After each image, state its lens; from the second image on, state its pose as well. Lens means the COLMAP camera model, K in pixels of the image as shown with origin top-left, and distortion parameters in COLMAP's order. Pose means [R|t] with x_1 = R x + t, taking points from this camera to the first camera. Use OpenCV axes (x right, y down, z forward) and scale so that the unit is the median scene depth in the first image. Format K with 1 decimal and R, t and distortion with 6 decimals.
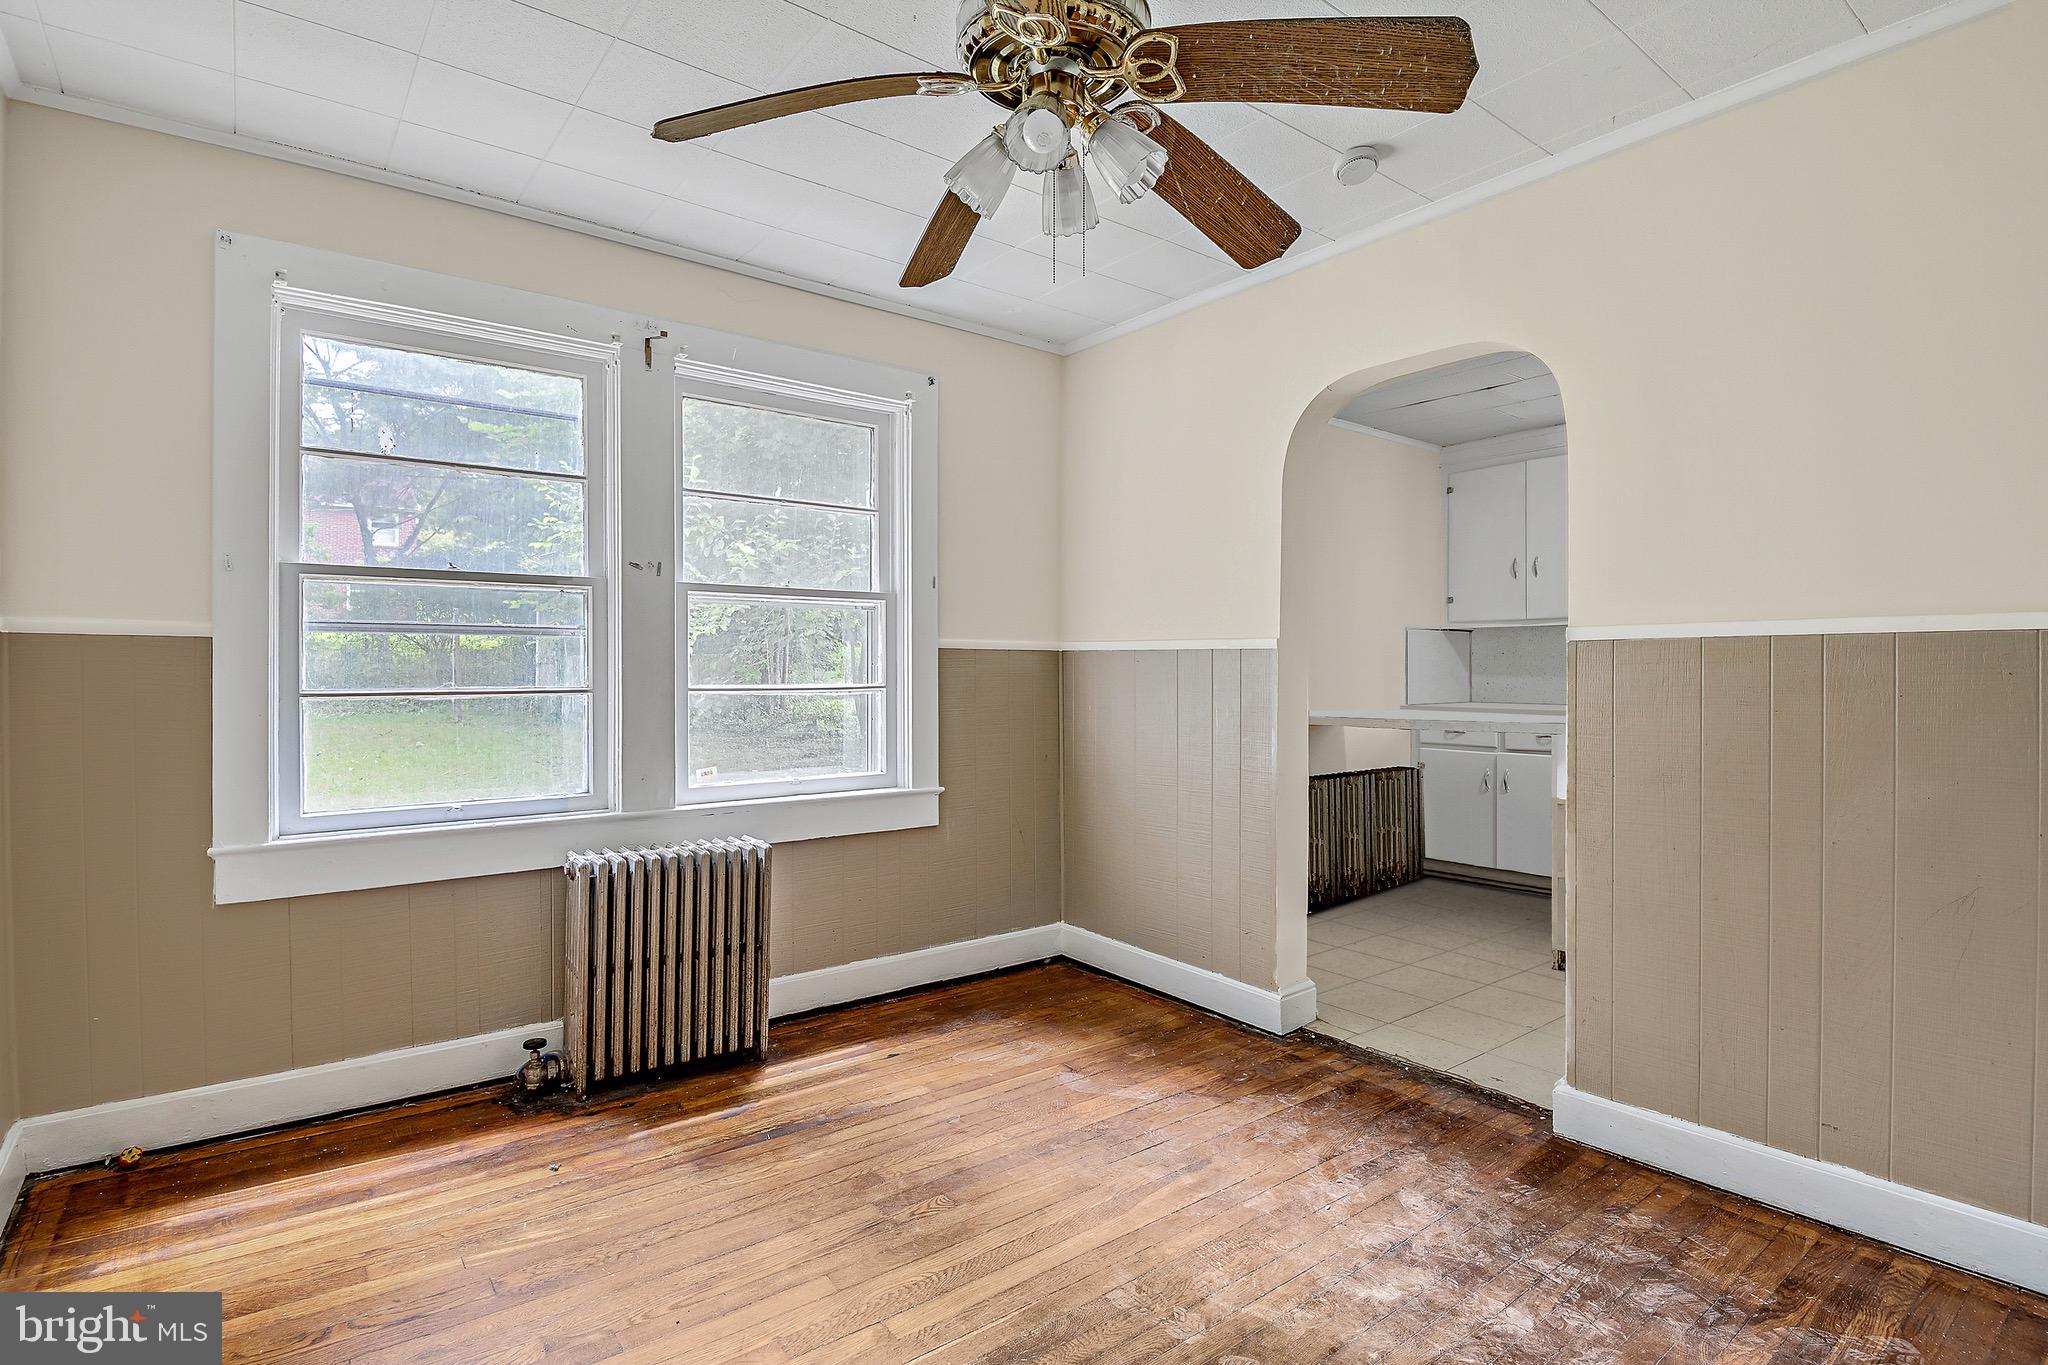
lens RADIAL K [[1014.6, 0, 1018.4], [0, 1014.6, 670.8], [0, 0, 1]] dist [-0.019890, -0.001154]
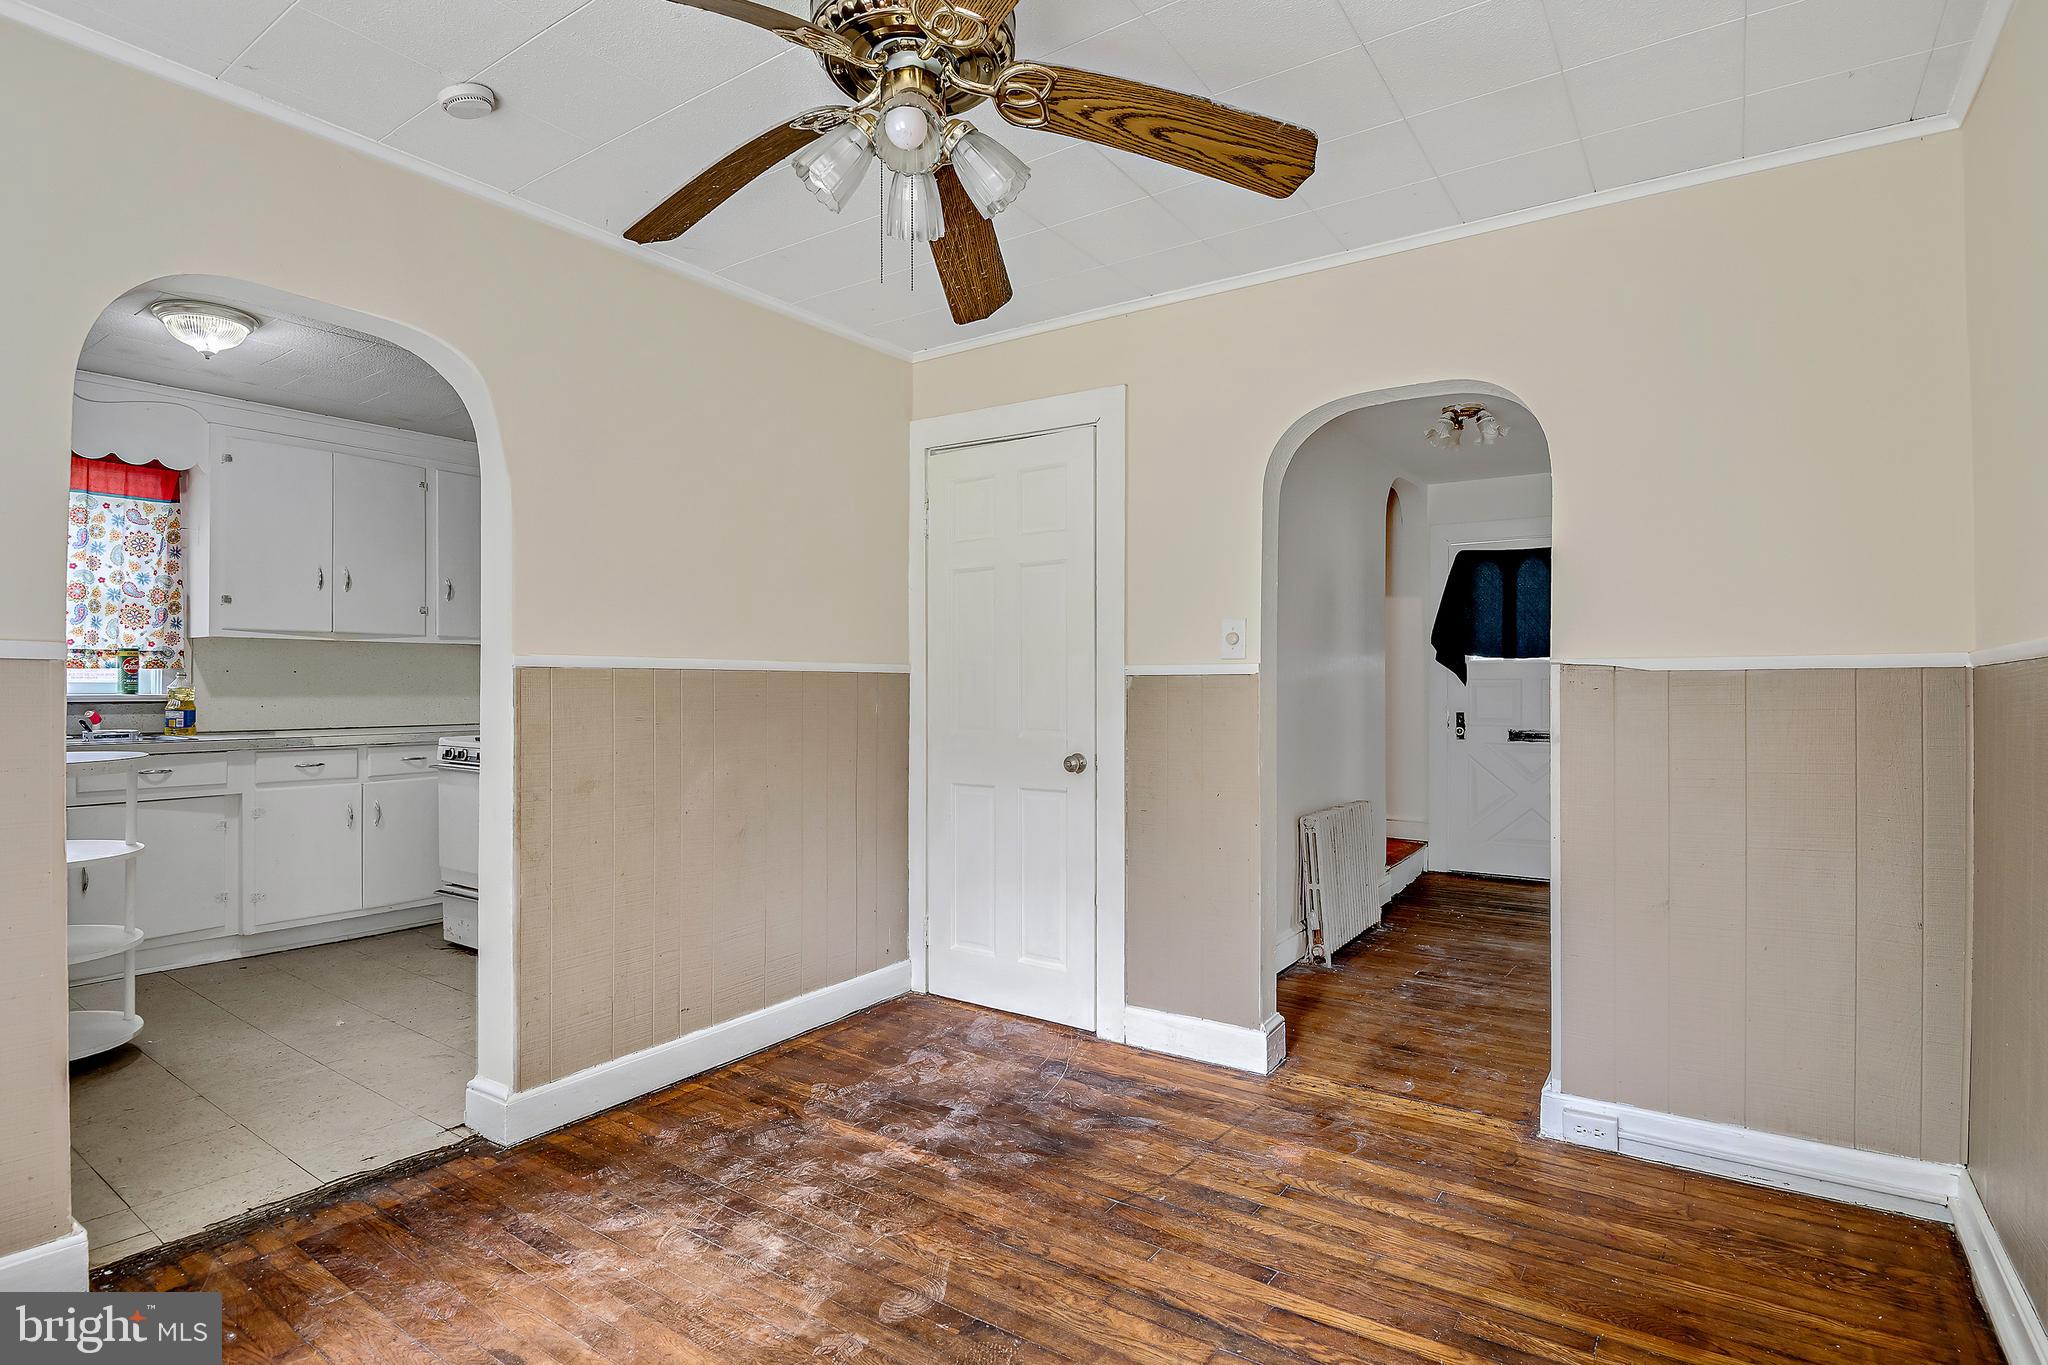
lens RADIAL K [[1024.2, 0, 1044.5], [0, 1024.2, 671.2], [0, 0, 1]] dist [-0.026301, -0.002283]
pose [[-0.323460, 0.014244, 0.946135, -0.681882], [0.001673, 0.999894, -0.014482, -0.009931], [-0.946240, -0.003102, -0.323449, 0.888769]]
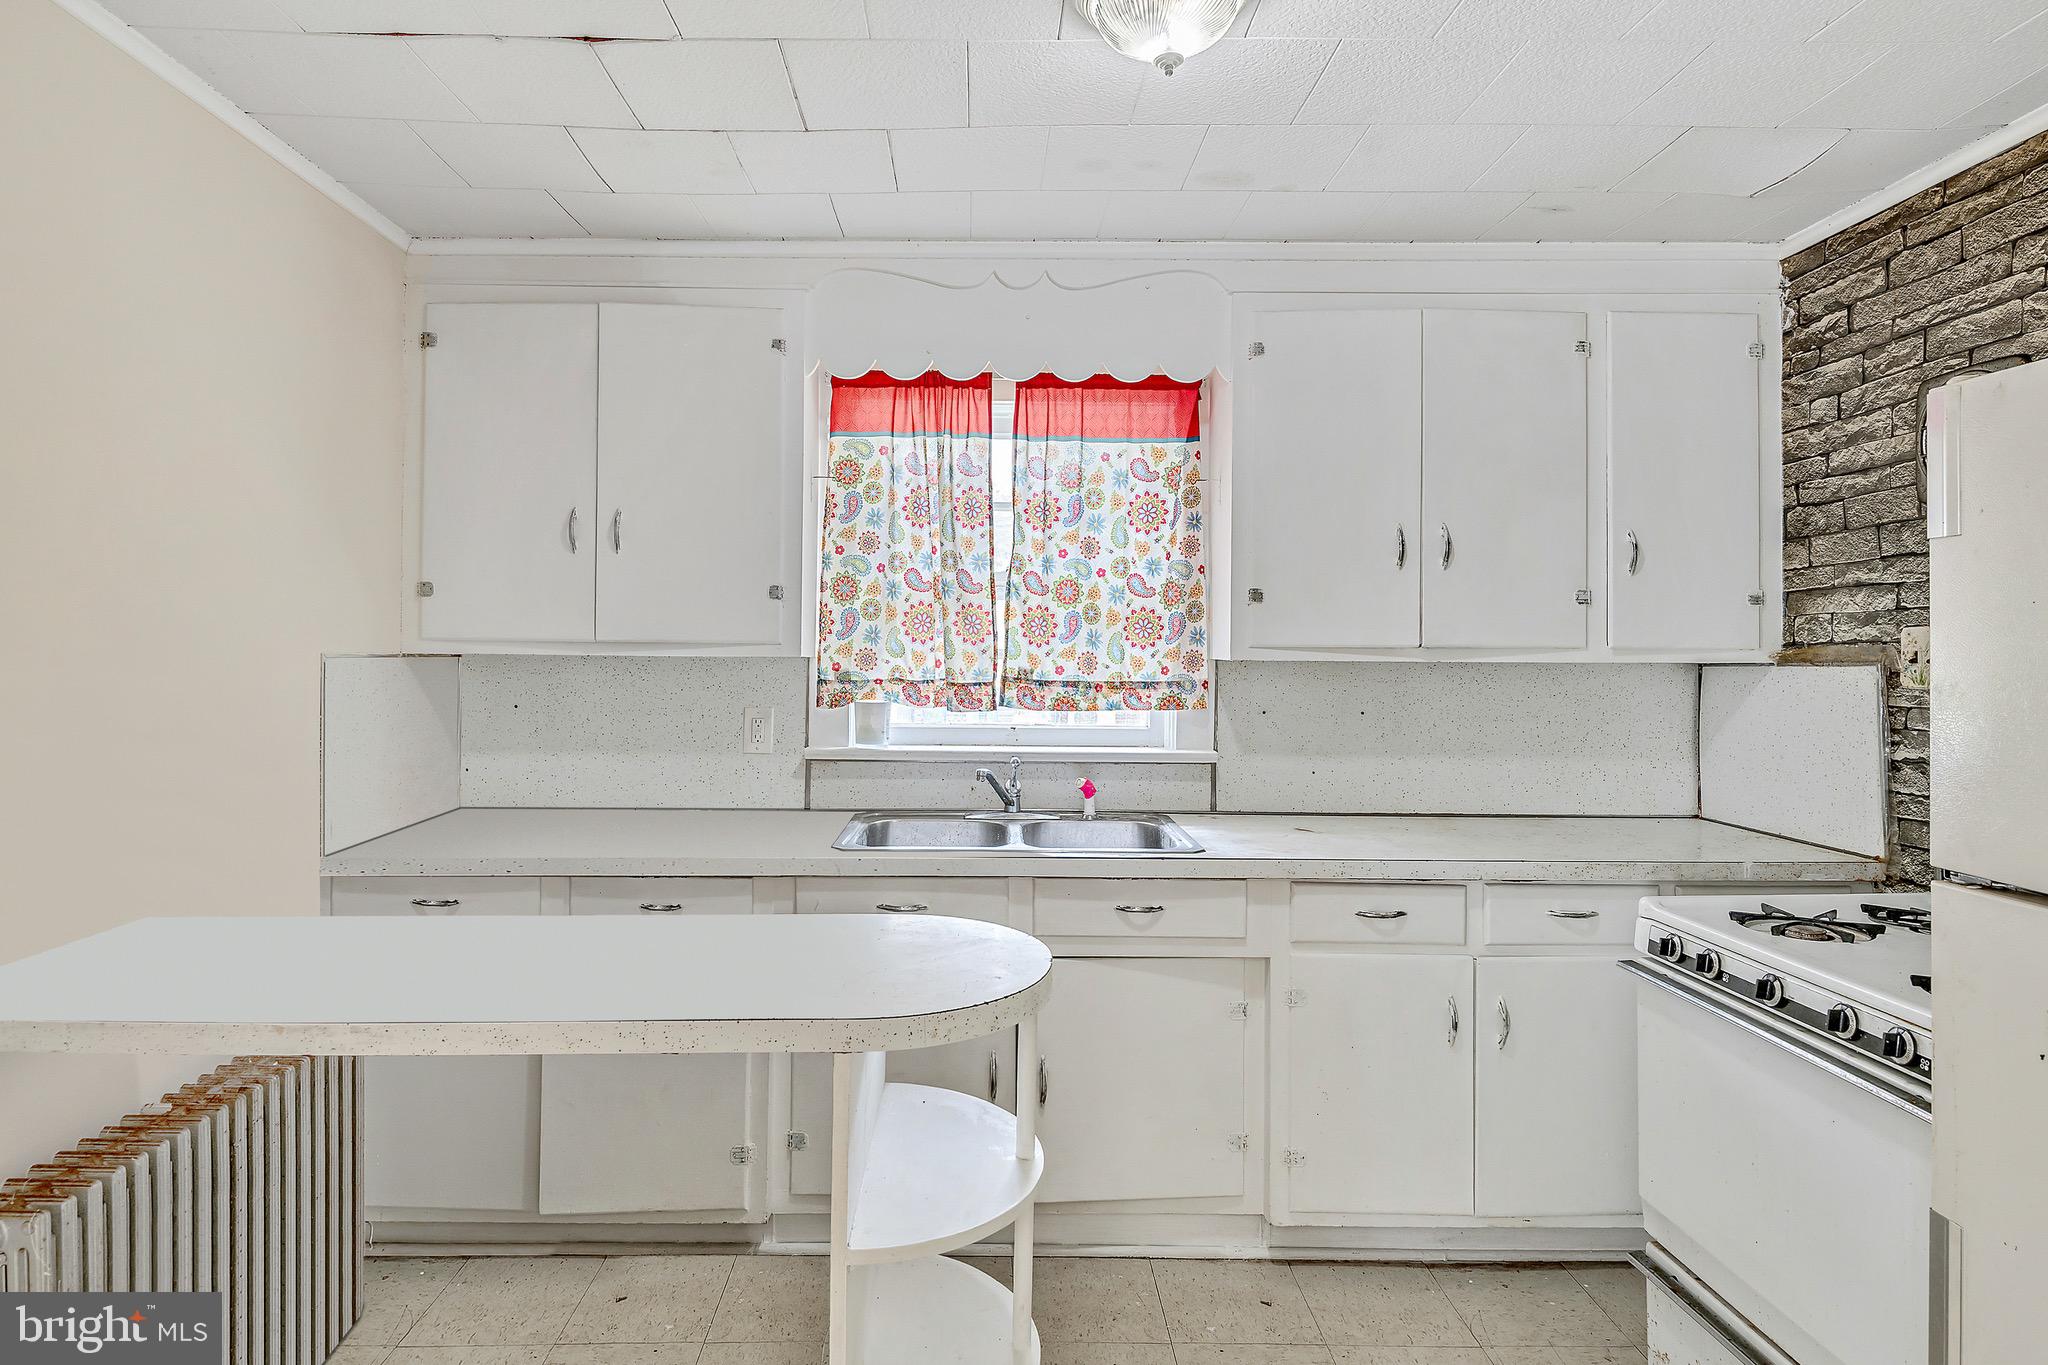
lens RADIAL K [[1161.1, 0, 1019.5], [0, 1161.1, 651.1], [0, 0, 1]] dist [-0.003341, -0.011930]
pose [[0.585810, 0.011879, 0.810361, 0.415133], [-0.008131, 0.999928, -0.008780, -0.099424], [-0.810407, -0.001446, 0.585865, 1.200520]]
